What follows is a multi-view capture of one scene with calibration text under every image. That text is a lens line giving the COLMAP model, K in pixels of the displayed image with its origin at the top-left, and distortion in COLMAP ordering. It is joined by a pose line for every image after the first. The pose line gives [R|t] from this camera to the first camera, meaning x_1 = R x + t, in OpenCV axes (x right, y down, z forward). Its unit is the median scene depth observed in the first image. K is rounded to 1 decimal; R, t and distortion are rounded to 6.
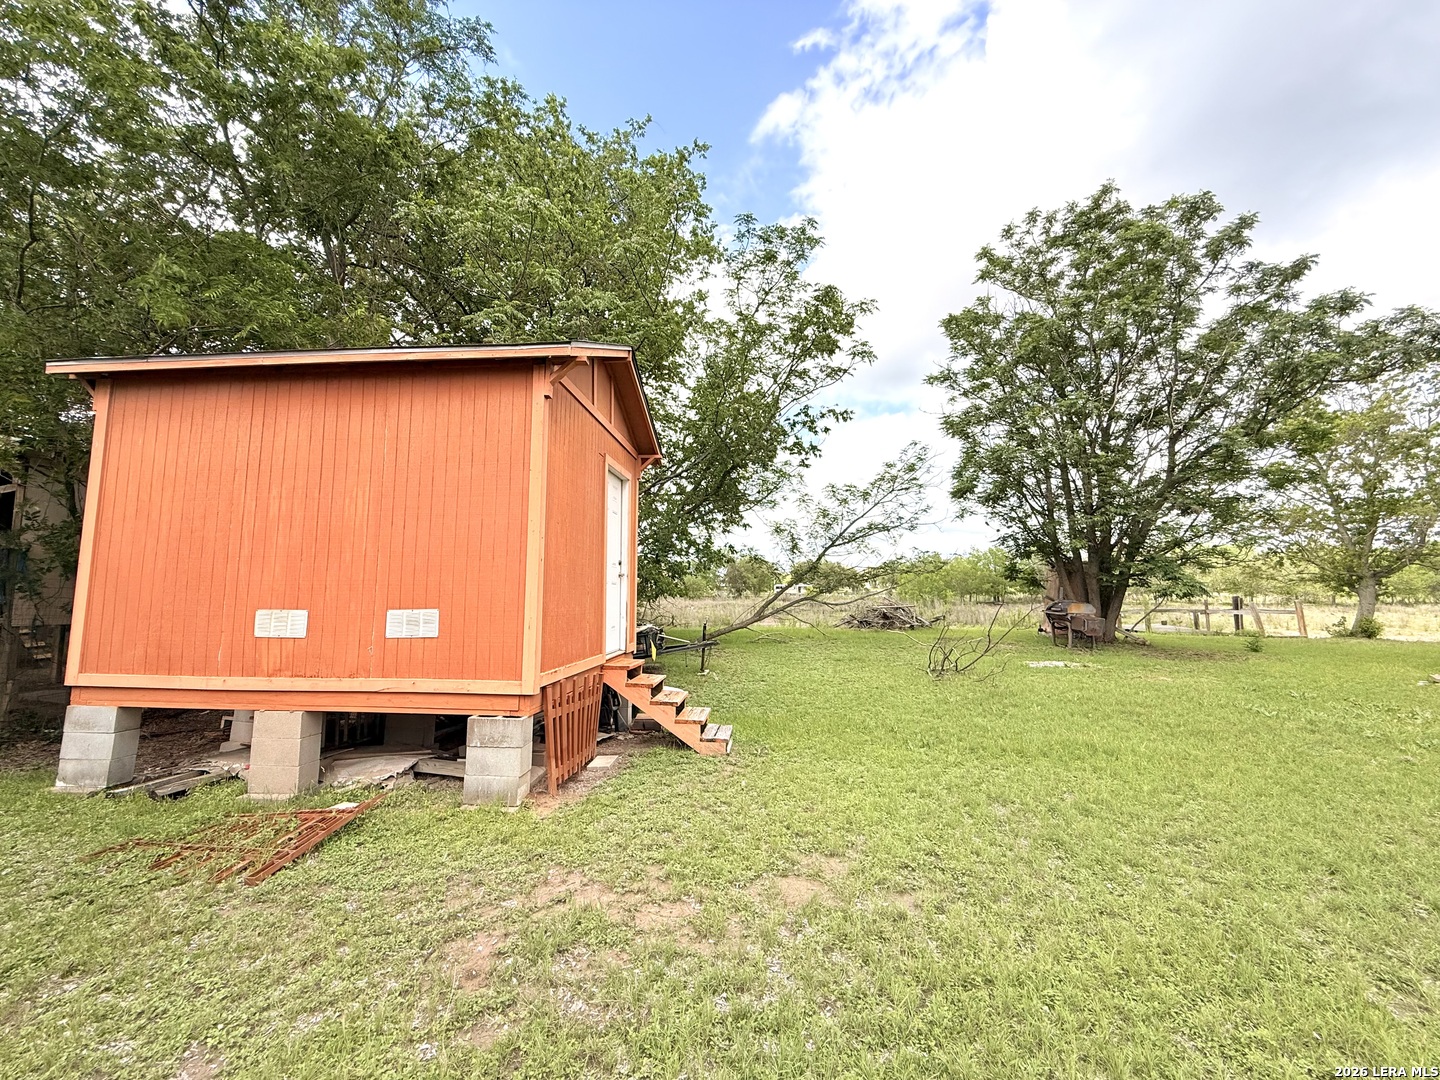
lens RADIAL K [[577.7, 0, 713.8], [0, 577.7, 540.6], [0, 0, 1]] dist [0.004516, -0.000025]
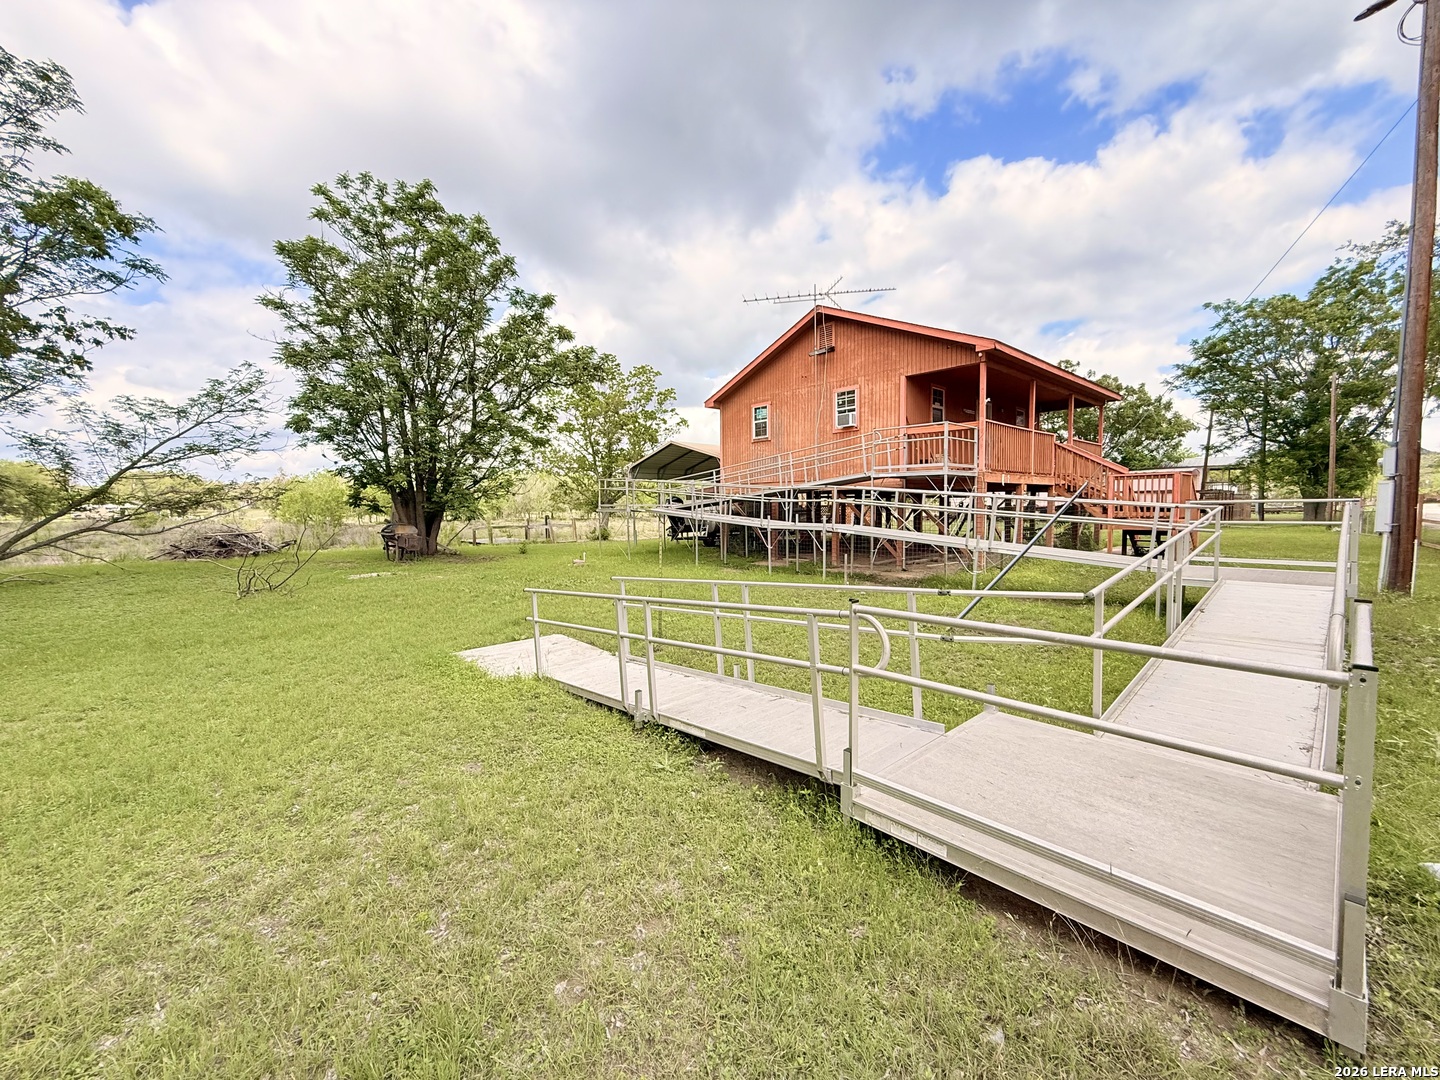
lens RADIAL K [[577.7, 0, 713.8], [0, 577.7, 540.6], [0, 0, 1]] dist [0.004516, -0.000025]
pose [[0.589595, -0.051832, 0.806034, 0.013625], [-0.060235, 0.992338, 0.107873, -0.031437], [-0.805450, -0.112153, 0.581955, -0.243627]]
